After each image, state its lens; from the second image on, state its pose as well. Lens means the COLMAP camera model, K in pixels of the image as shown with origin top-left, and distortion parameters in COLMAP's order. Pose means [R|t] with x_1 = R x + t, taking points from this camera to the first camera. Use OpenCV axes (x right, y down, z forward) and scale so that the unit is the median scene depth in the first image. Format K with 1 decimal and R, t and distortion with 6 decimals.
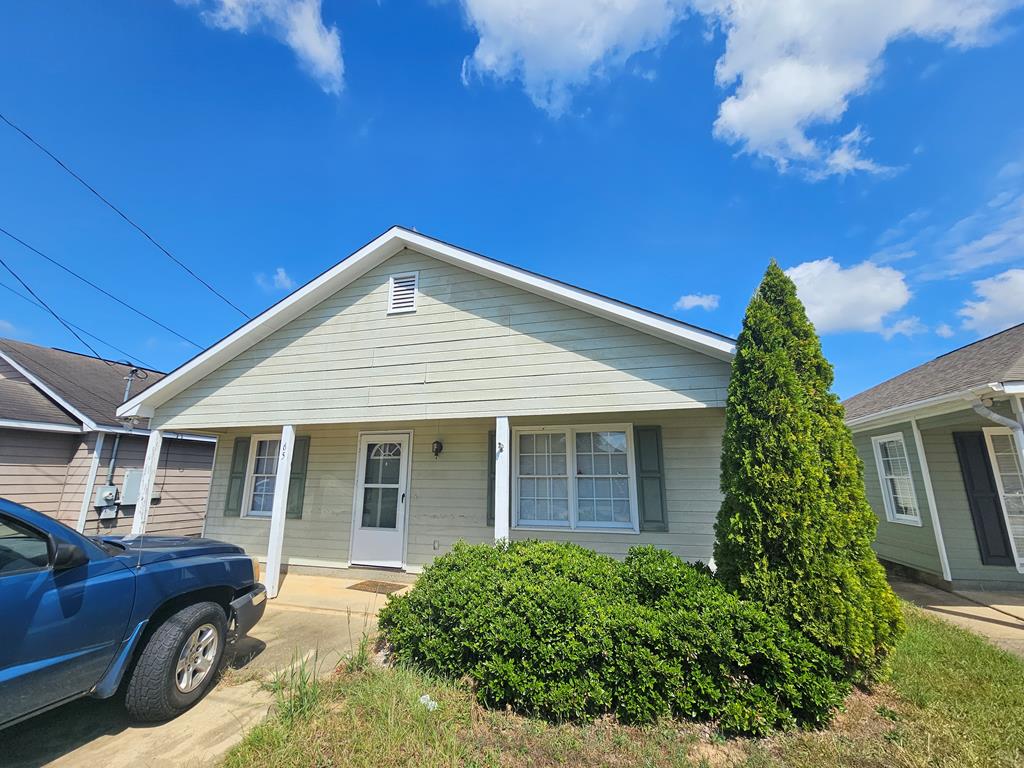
lens RADIAL K [[421.1, 0, 510.2], [0, 421.1, 383.5], [0, 0, 1]] dist [-0.006207, 0.000529]
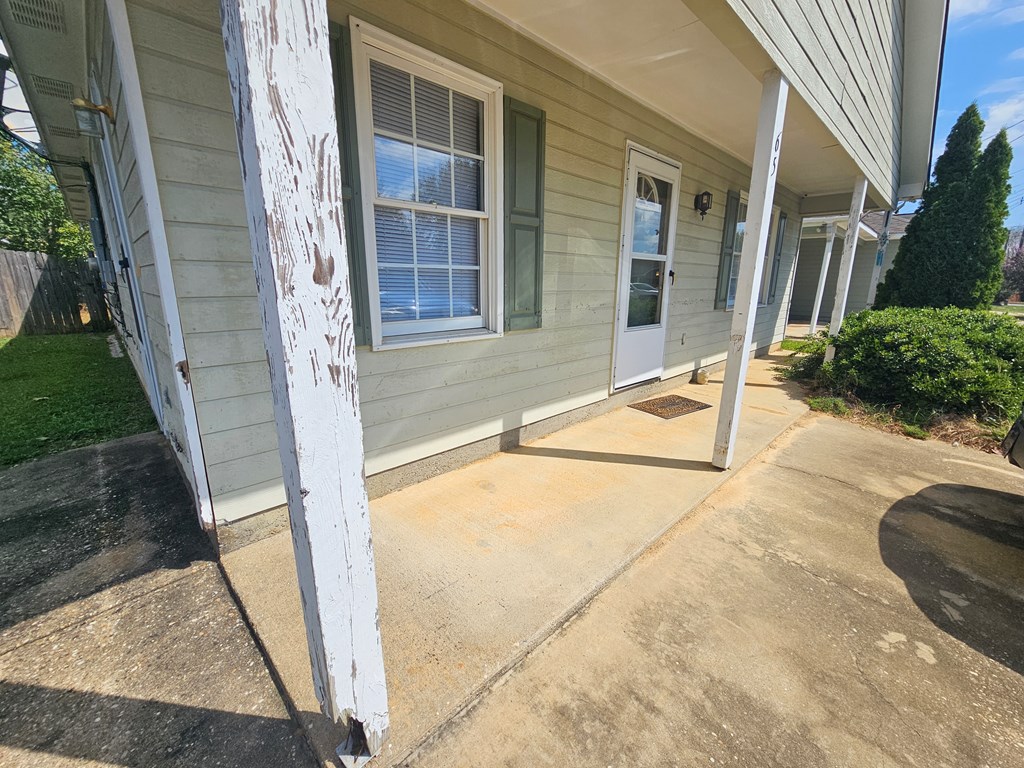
lens RADIAL K [[421.1, 0, 511.6], [0, 421.1, 381.3], [0, 0, 1]] dist [-0.006207, 0.000529]
pose [[0.503326, -0.199207, 0.840821, -0.918951], [-0.199568, 0.919957, 0.337420, 0.241736], [-0.840735, -0.337633, 0.423282, 0.851211]]
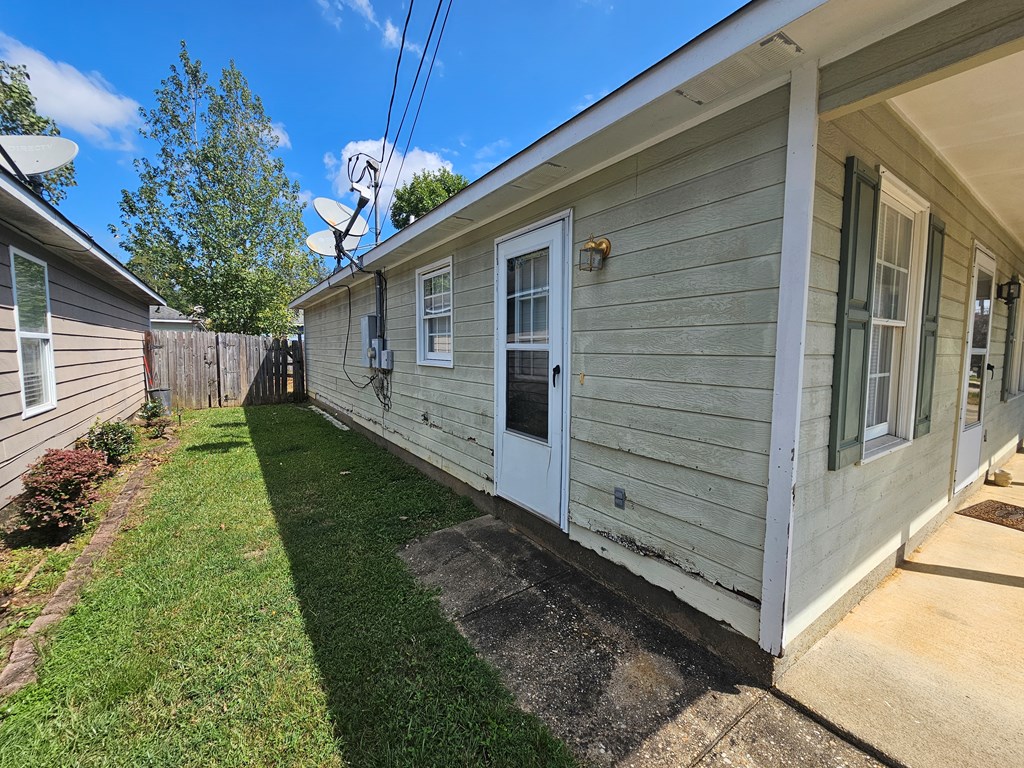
lens RADIAL K [[421.1, 0, 511.2], [0, 421.1, 382.0], [0, 0, 1]] dist [-0.006207, 0.000529]
pose [[0.643964, -0.057437, 0.762897, -1.103337], [-0.175174, 0.959617, 0.220112, 0.265922], [-0.744732, -0.275384, 0.607897, 1.103199]]
